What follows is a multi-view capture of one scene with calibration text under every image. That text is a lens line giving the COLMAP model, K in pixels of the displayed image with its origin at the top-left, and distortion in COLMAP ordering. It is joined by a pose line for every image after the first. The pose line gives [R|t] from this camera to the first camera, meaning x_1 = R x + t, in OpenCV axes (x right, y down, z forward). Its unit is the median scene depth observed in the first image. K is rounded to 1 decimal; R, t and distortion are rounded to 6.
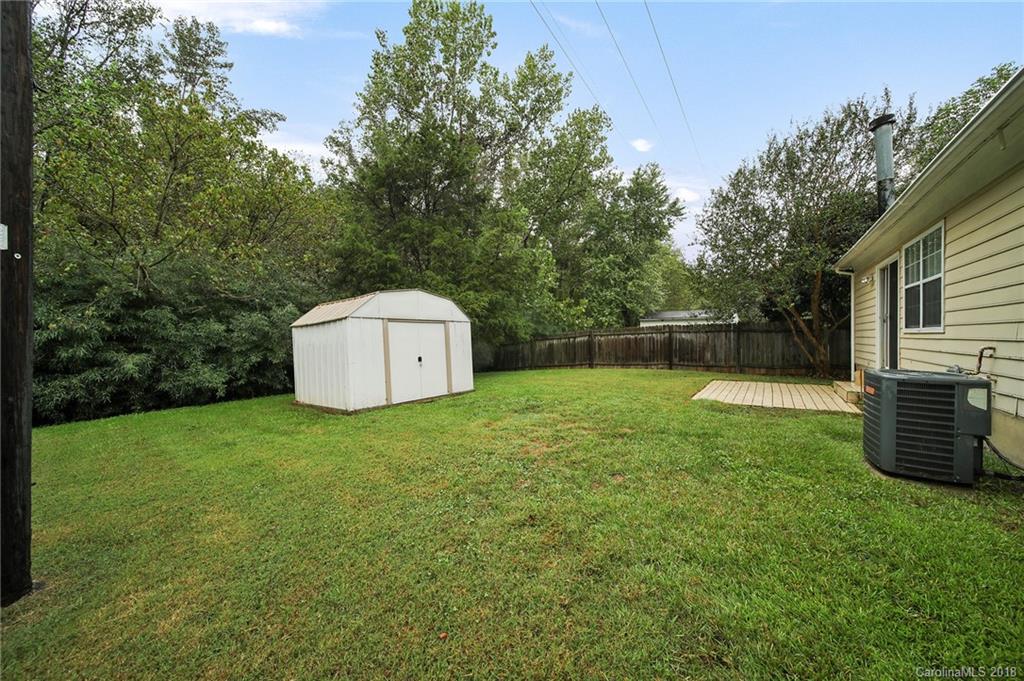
lens RADIAL K [[359.8, 0, 509.4], [0, 359.8, 333.1], [0, 0, 1]] dist [-0.000534, 0.000059]
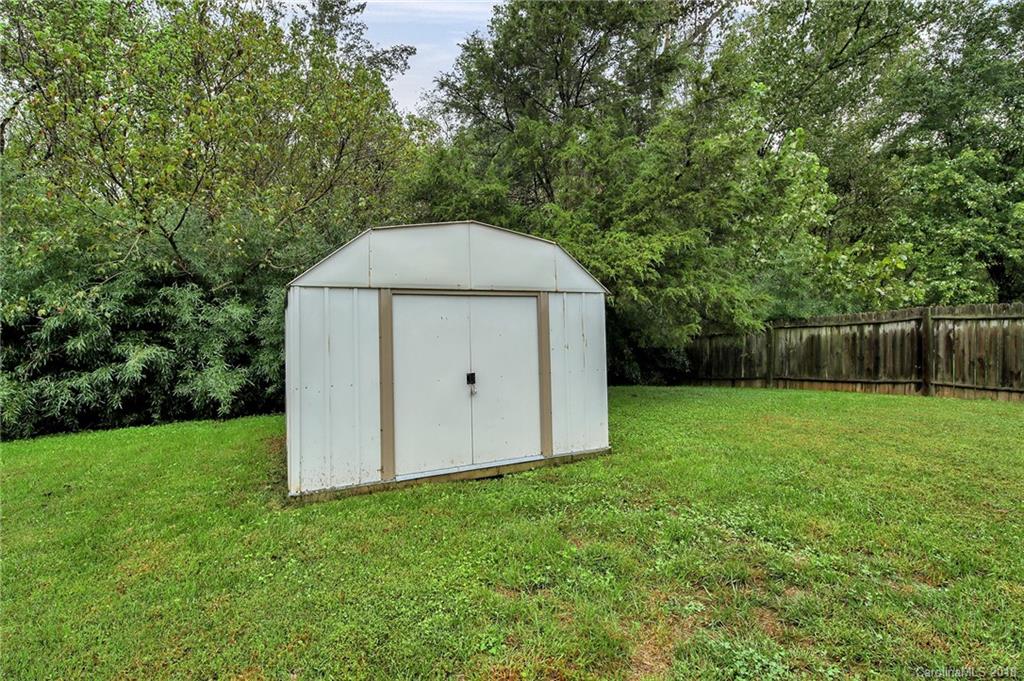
lens RADIAL K [[409.3, 0, 511.4], [0, 409.3, 327.9], [0, 0, 1]] dist [-0.002792, -0.000493]
pose [[0.877066, 0.012944, -0.480195, 0.023079], [0.004807, 0.999350, 0.035718, -0.005207], [0.480346, -0.033635, 0.876434, 0.364122]]
